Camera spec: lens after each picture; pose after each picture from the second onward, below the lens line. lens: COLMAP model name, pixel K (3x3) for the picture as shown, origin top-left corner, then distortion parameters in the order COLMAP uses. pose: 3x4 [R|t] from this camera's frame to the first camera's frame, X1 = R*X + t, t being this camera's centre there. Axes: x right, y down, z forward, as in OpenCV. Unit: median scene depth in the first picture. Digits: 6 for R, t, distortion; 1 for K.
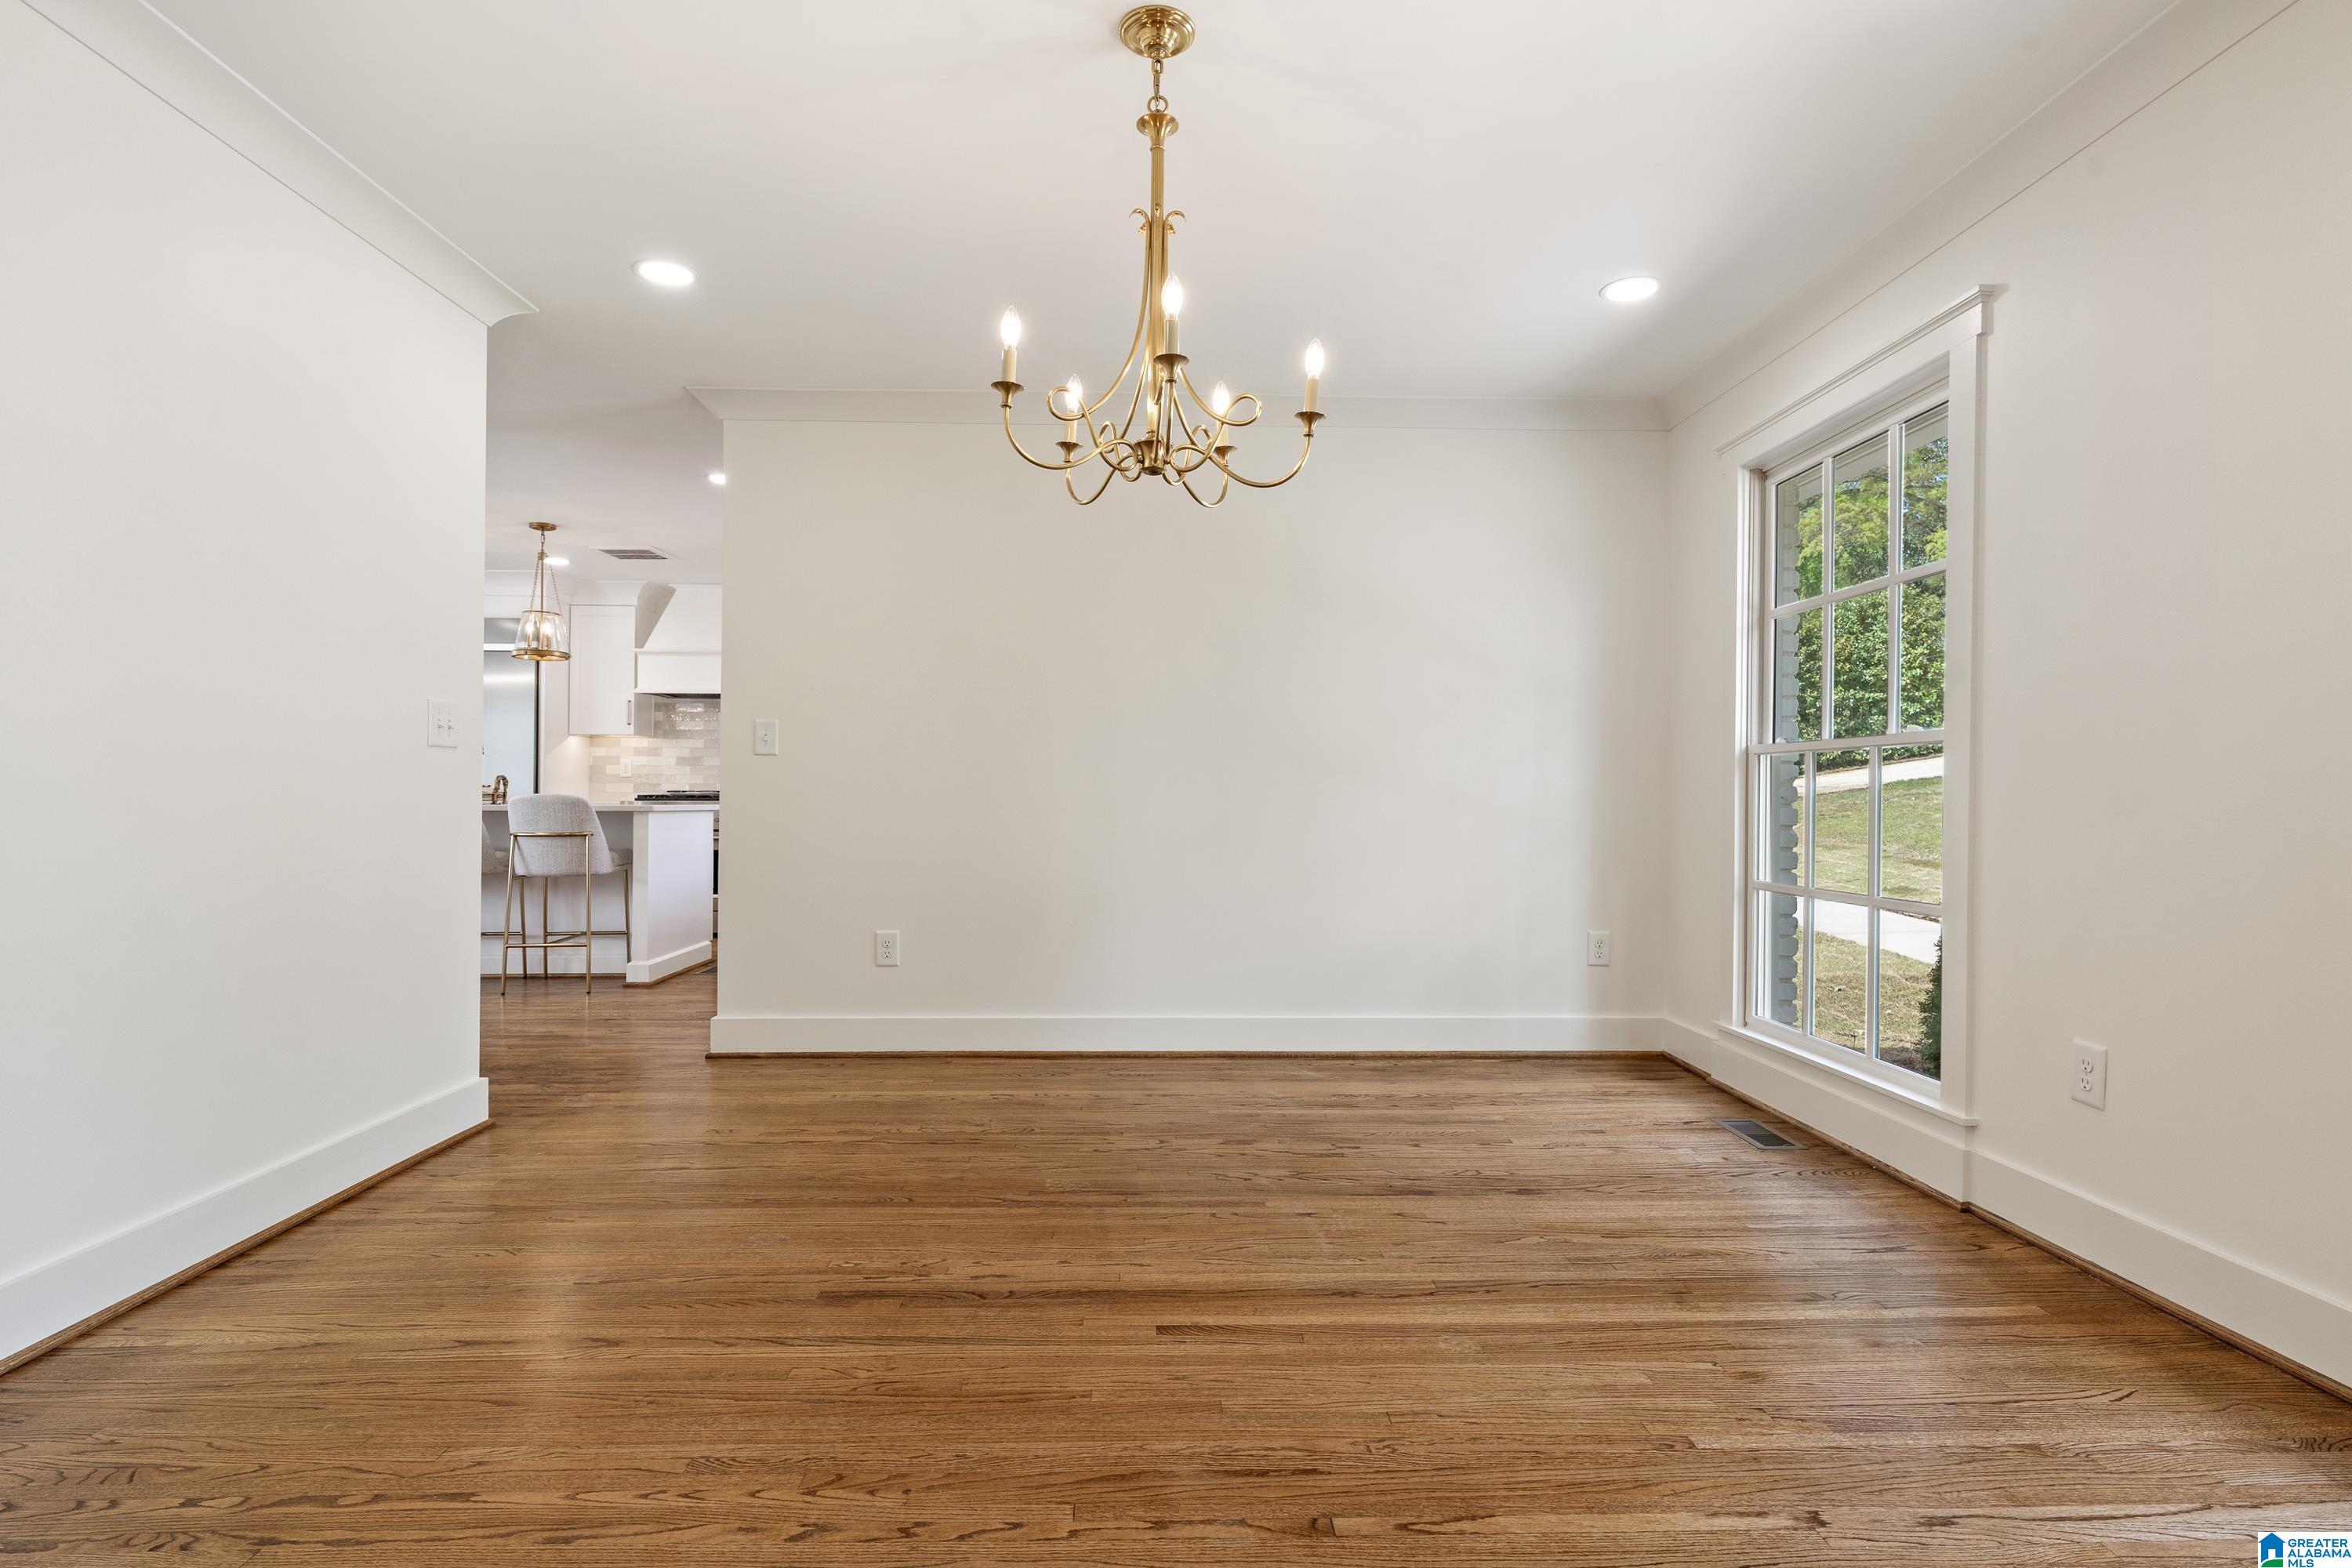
lens RADIAL K [[1177.3, 0, 1184.5], [0, 1177.3, 791.9], [0, 0, 1]] dist [-0.008739, 0.000507]
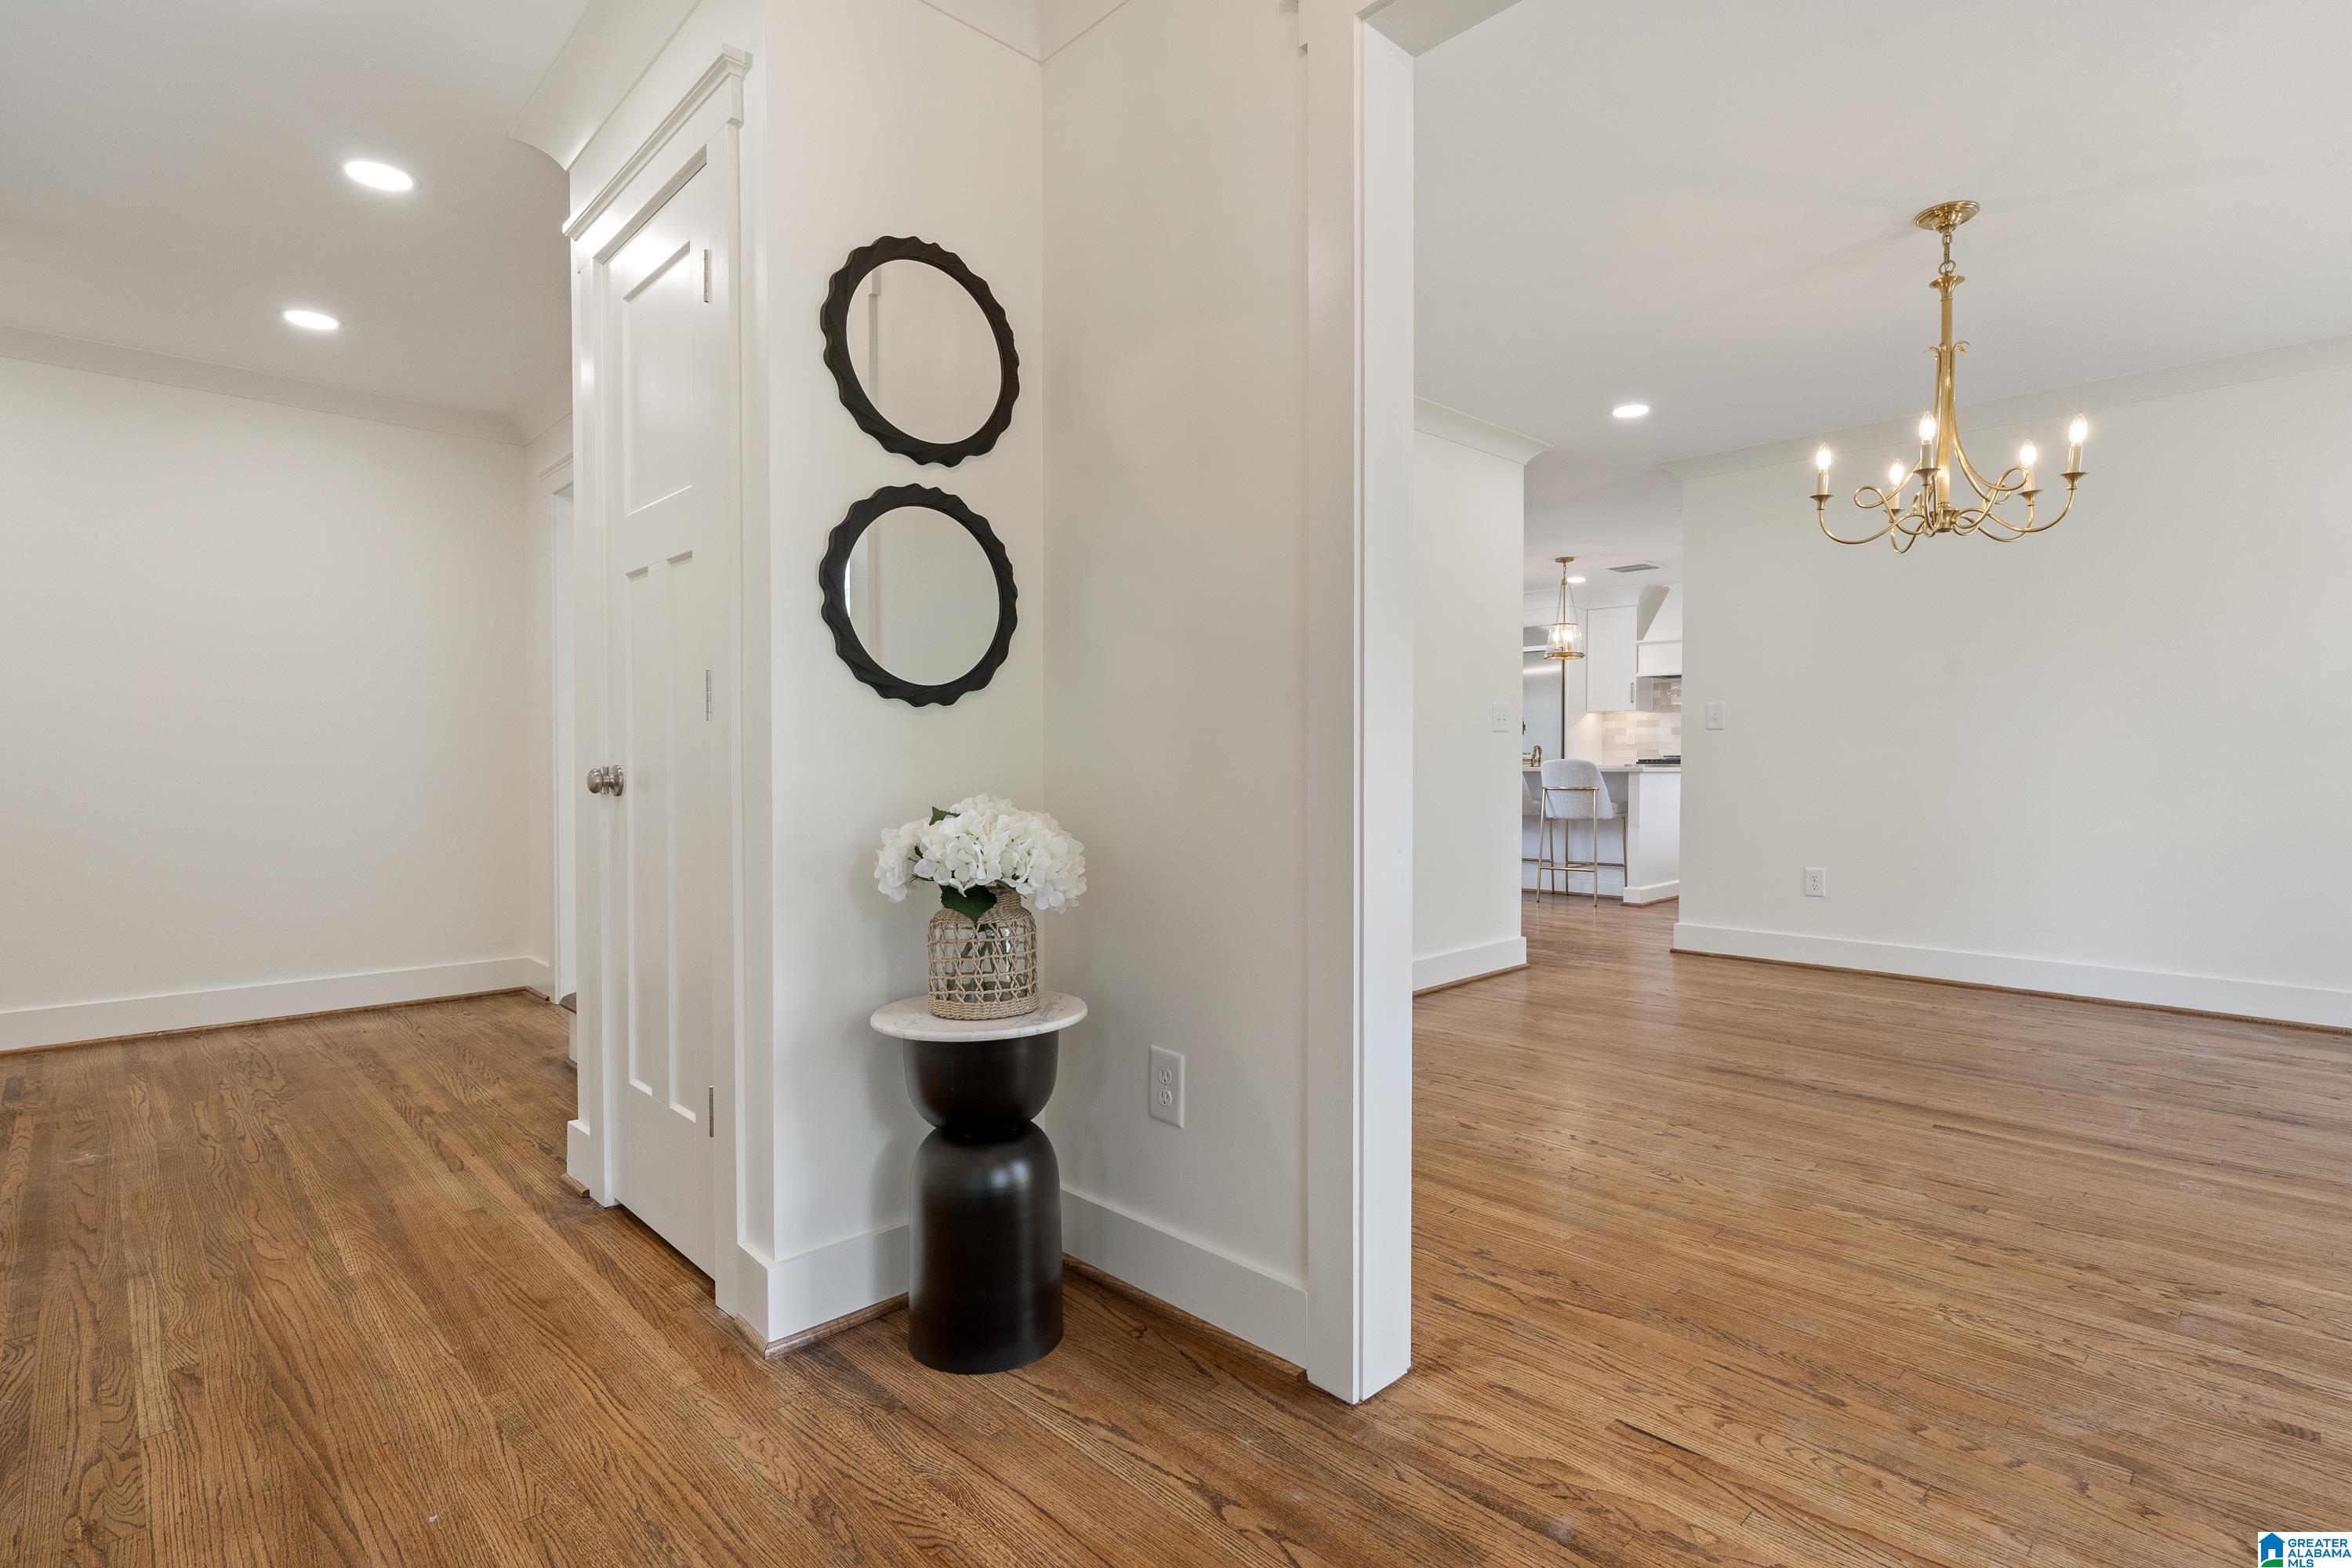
lens RADIAL K [[1142.9, 0, 1179.0], [0, 1142.9, 773.8], [0, 0, 1]] dist [-0.002406, 0.000467]
pose [[0.670508, 0.004480, -0.741889, 0.257858], [0.007425, 0.999891, 0.012748, -0.003076], [0.741865, -0.014056, 0.670402, -0.414746]]
